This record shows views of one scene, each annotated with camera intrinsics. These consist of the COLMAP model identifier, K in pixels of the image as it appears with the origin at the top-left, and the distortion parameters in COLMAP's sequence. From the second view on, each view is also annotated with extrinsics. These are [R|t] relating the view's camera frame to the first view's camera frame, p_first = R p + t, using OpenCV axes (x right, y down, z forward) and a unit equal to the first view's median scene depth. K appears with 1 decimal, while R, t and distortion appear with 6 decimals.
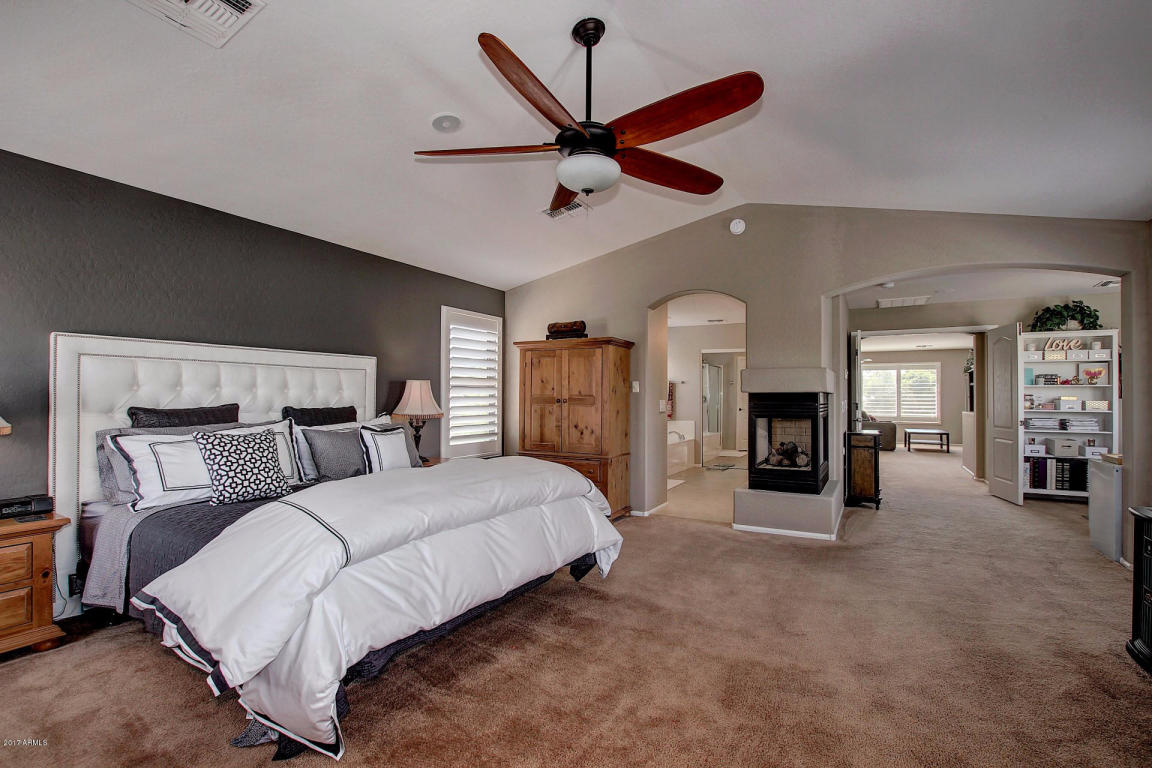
lens RADIAL K [[542.5, 0, 575.8], [0, 542.5, 390.3], [0, 0, 1]] dist [-0.027937, 0.004453]
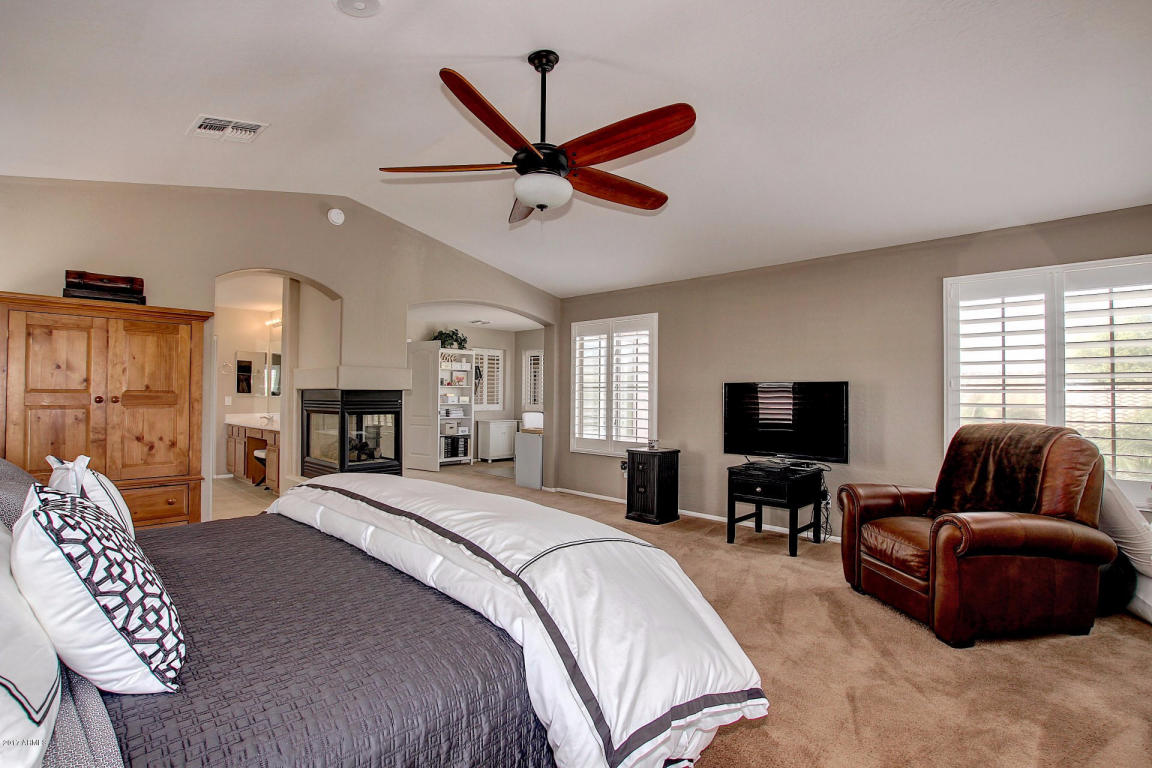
lens RADIAL K [[542.5, 0, 581.0], [0, 542.5, 386.0], [0, 0, 1]] dist [-0.027937, 0.004453]
pose [[0.238686, 0.014272, 0.970992, -0.442345], [-0.014245, 0.999836, -0.011194, 0.002561], [-0.970992, -0.011160, 0.238850, 0.292402]]
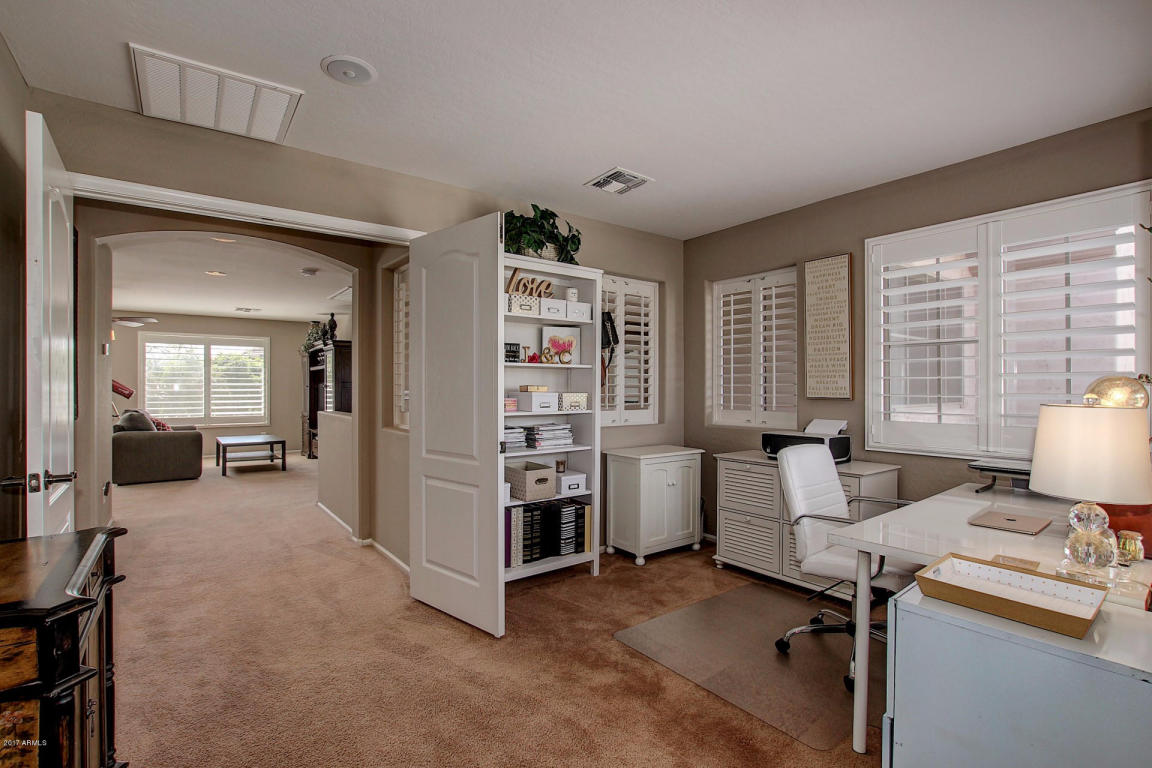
lens RADIAL K [[542.5, 0, 576.7], [0, 542.5, 386.1], [0, 0, 1]] dist [-0.027937, 0.004453]
pose [[0.414417, -0.005006, 0.910073, 0.447693], [-0.005620, 0.999952, 0.008059, 0.008022], [-0.910070, -0.008454, 0.414369, 0.739595]]
